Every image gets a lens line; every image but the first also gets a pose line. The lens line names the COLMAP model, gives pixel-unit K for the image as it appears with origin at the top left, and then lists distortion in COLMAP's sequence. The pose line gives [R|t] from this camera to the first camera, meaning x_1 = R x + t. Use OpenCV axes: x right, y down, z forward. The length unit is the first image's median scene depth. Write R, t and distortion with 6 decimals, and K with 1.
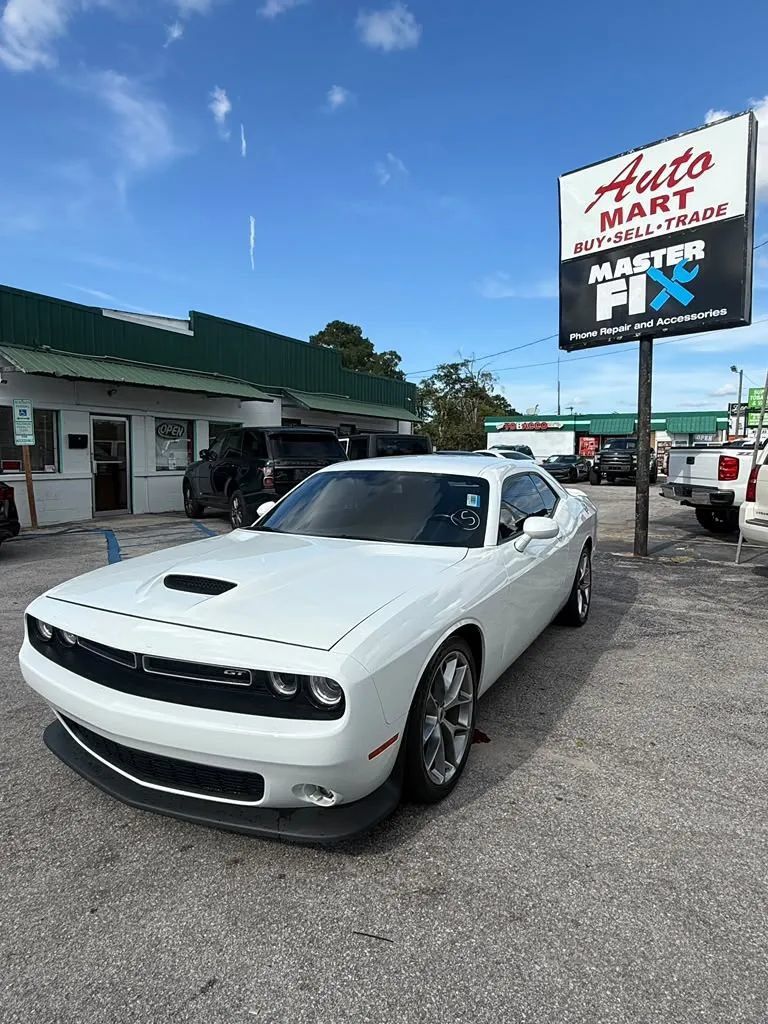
lens RADIAL K [[615.2, 0, 392.2], [0, 615.2, 508.6], [0, 0, 1]] dist [0.002432, 0.000407]
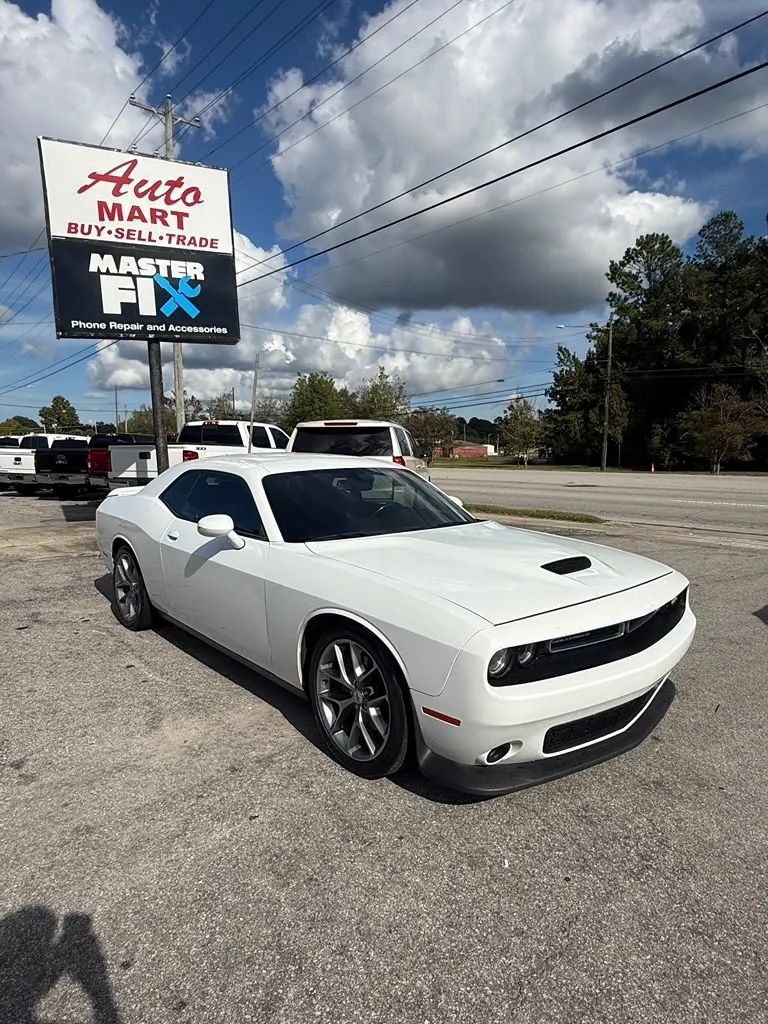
lens RADIAL K [[615.2, 0, 389.3], [0, 615.2, 507.7], [0, 0, 1]] dist [0.002432, 0.000407]
pose [[0.352753, -0.100476, 0.930306, -0.447509], [0.093123, 0.993052, 0.071942, -0.029790], [-0.931071, 0.061255, 0.359659, 0.259852]]
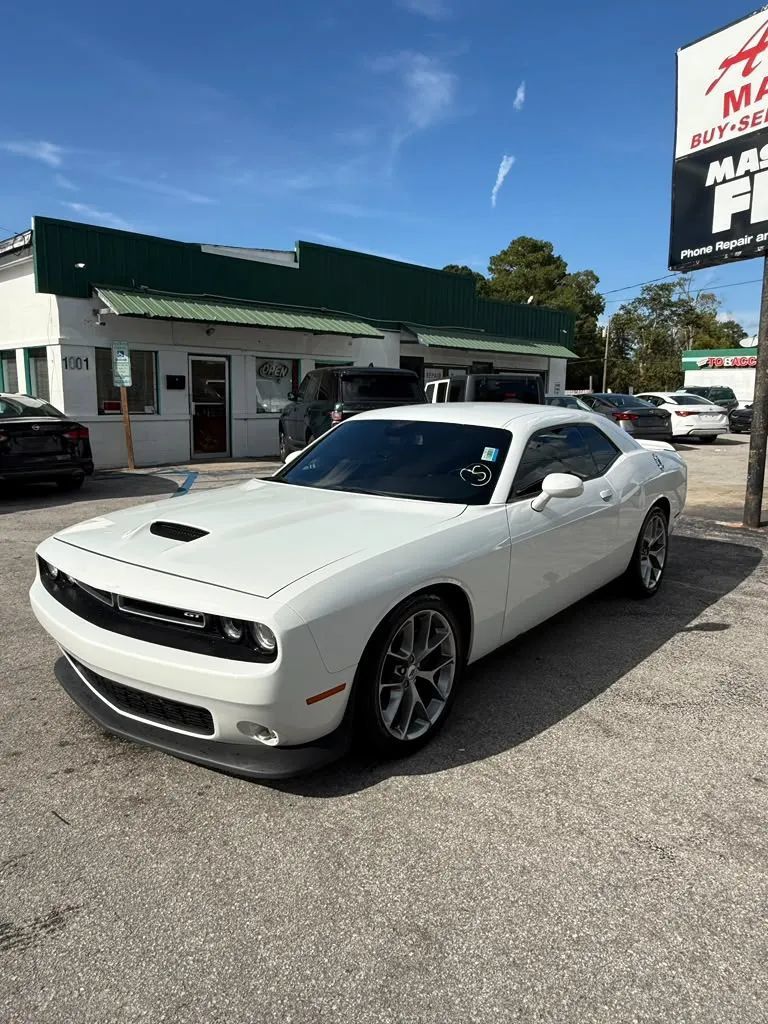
lens RADIAL K [[699.8, 0, 391.5], [0, 699.8, 509.0], [0, 0, 1]] dist [0.007815, -0.010958]
pose [[0.962988, 0.049744, -0.264914, 0.193090], [-0.030324, 0.996577, 0.076902, -0.003634], [0.267833, -0.066022, 0.961201, -0.014897]]
